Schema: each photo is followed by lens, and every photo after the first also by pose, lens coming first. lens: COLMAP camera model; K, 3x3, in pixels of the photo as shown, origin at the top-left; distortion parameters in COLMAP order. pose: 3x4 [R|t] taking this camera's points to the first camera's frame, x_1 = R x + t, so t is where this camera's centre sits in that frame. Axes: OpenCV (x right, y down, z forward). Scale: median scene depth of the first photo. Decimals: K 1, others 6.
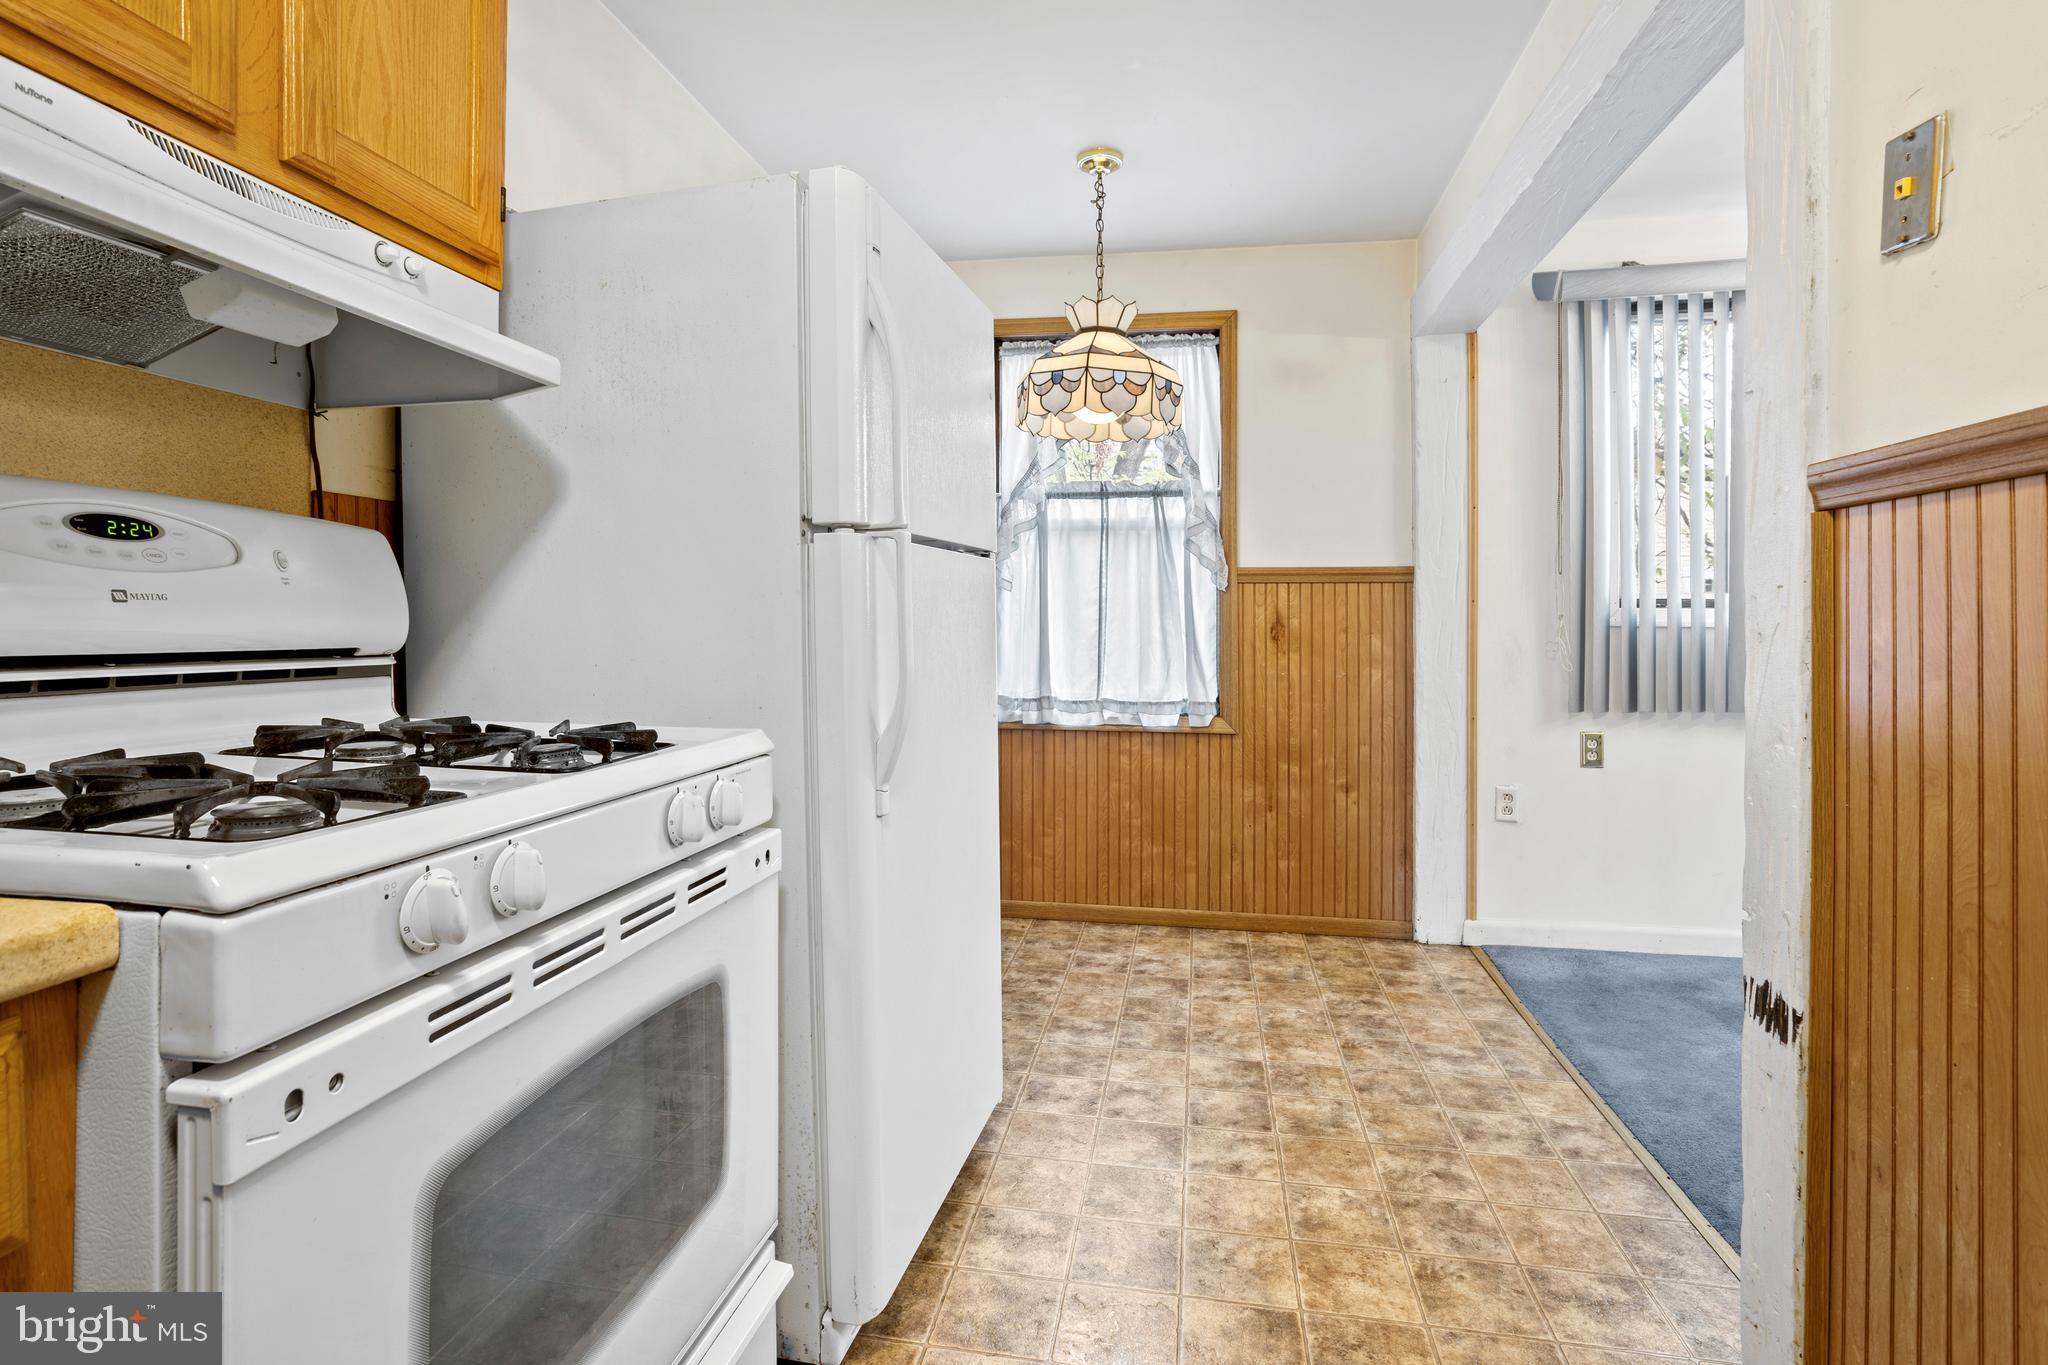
lens RADIAL K [[1013.6, 0, 1023.7], [0, 1013.6, 631.5], [0, 0, 1]] dist [-0.001387, 0.000352]
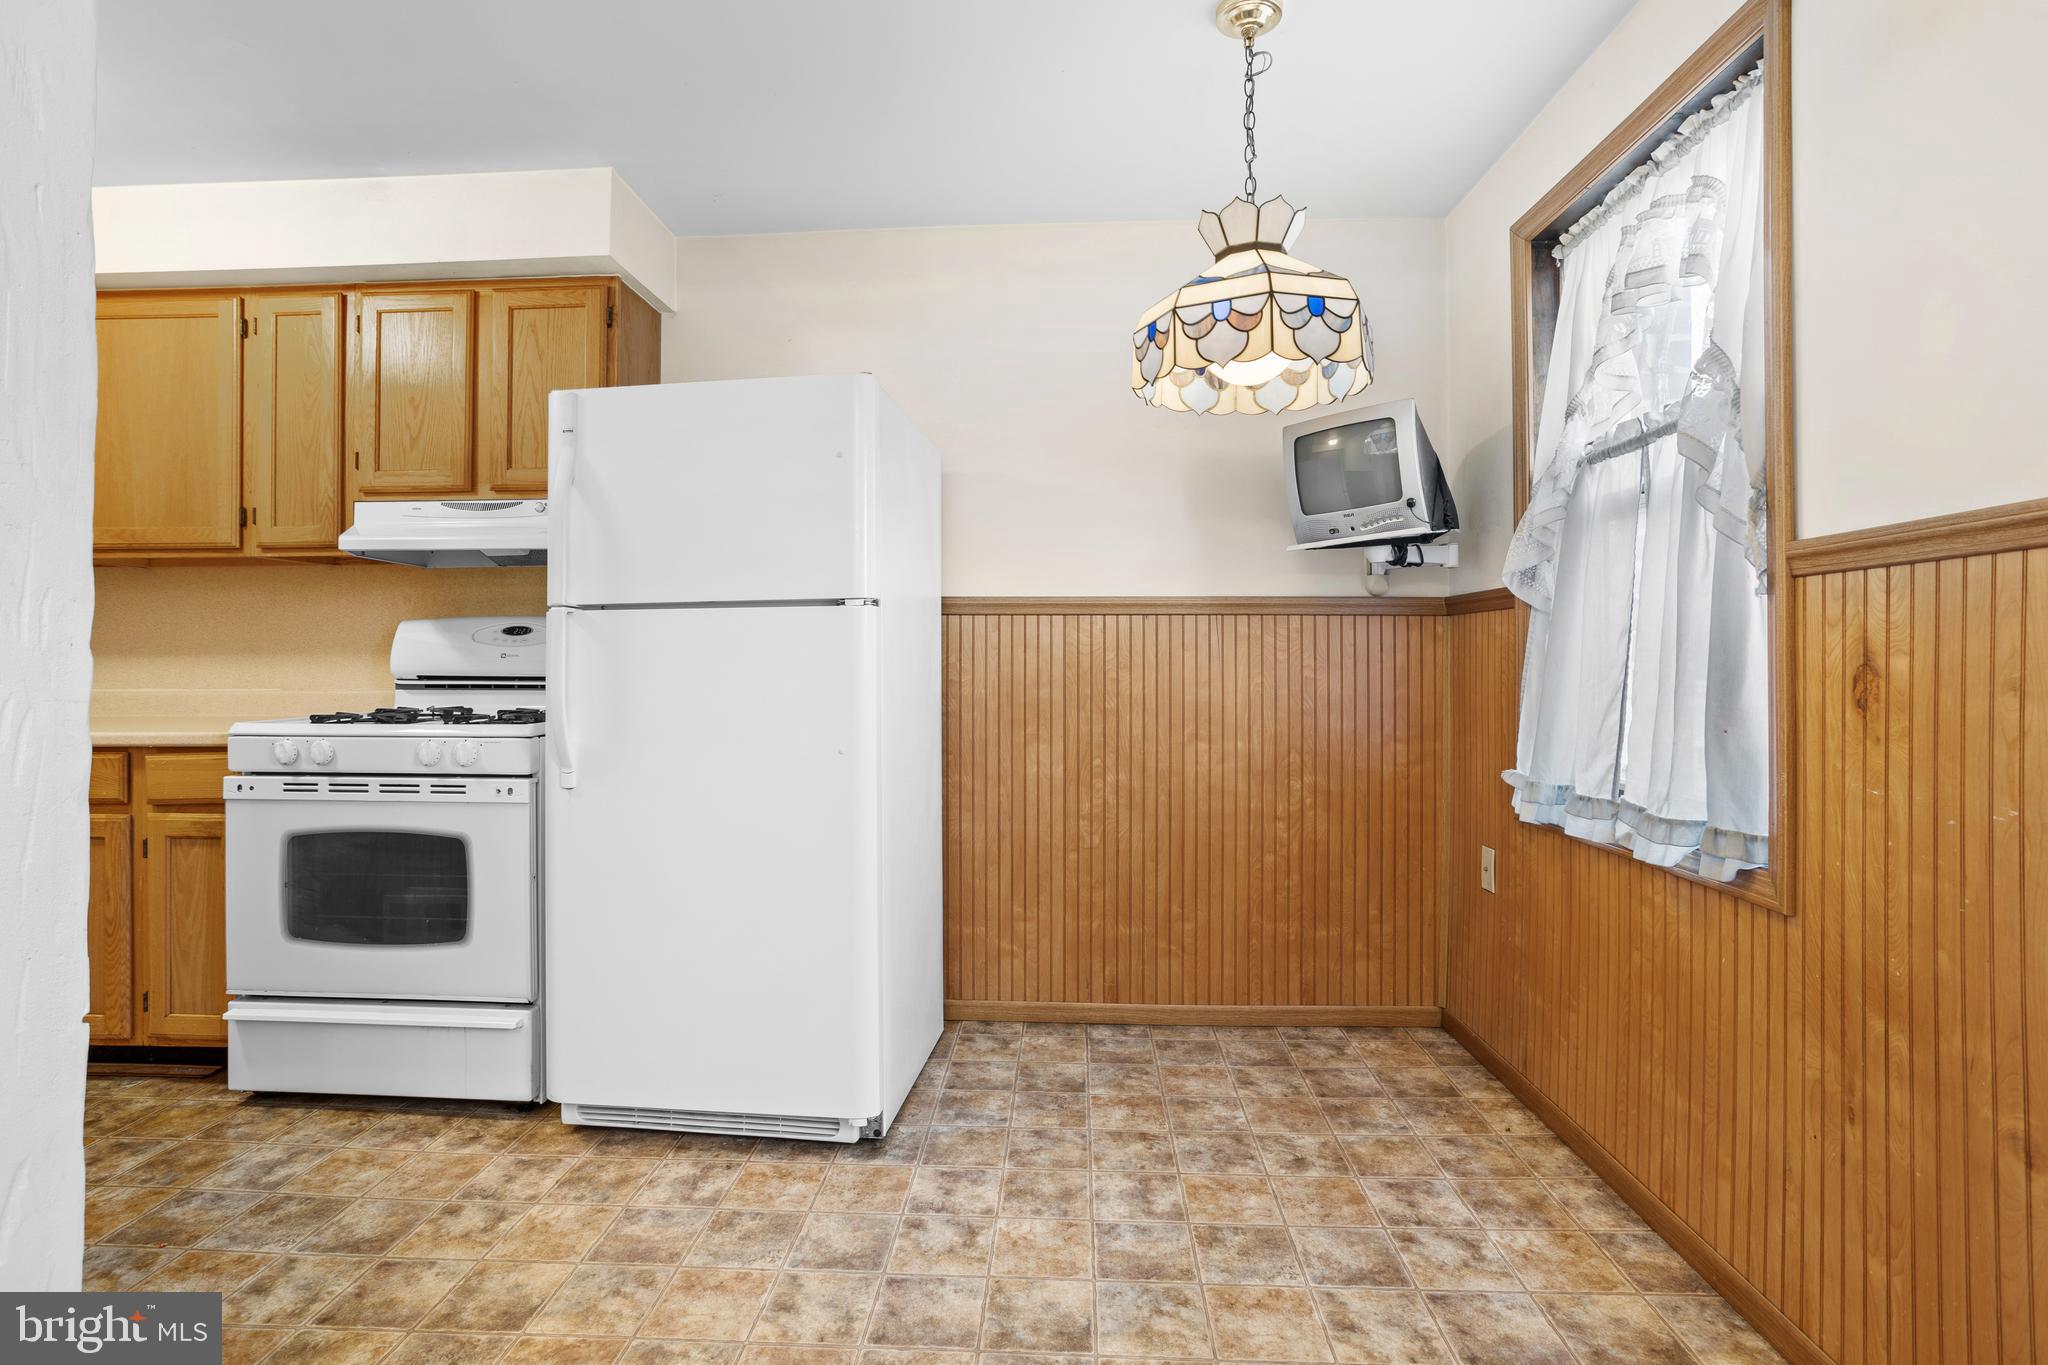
lens RADIAL K [[1002.2, 0, 1029.7], [0, 1002.2, 657.5], [0, 0, 1]] dist [-0.017983, 0.001369]
pose [[0.126944, 0.000616, -0.991910, 0.683356], [-0.007856, 0.999969, -0.000385, -0.010195], [0.991879, 0.007842, 0.126945, 0.705142]]
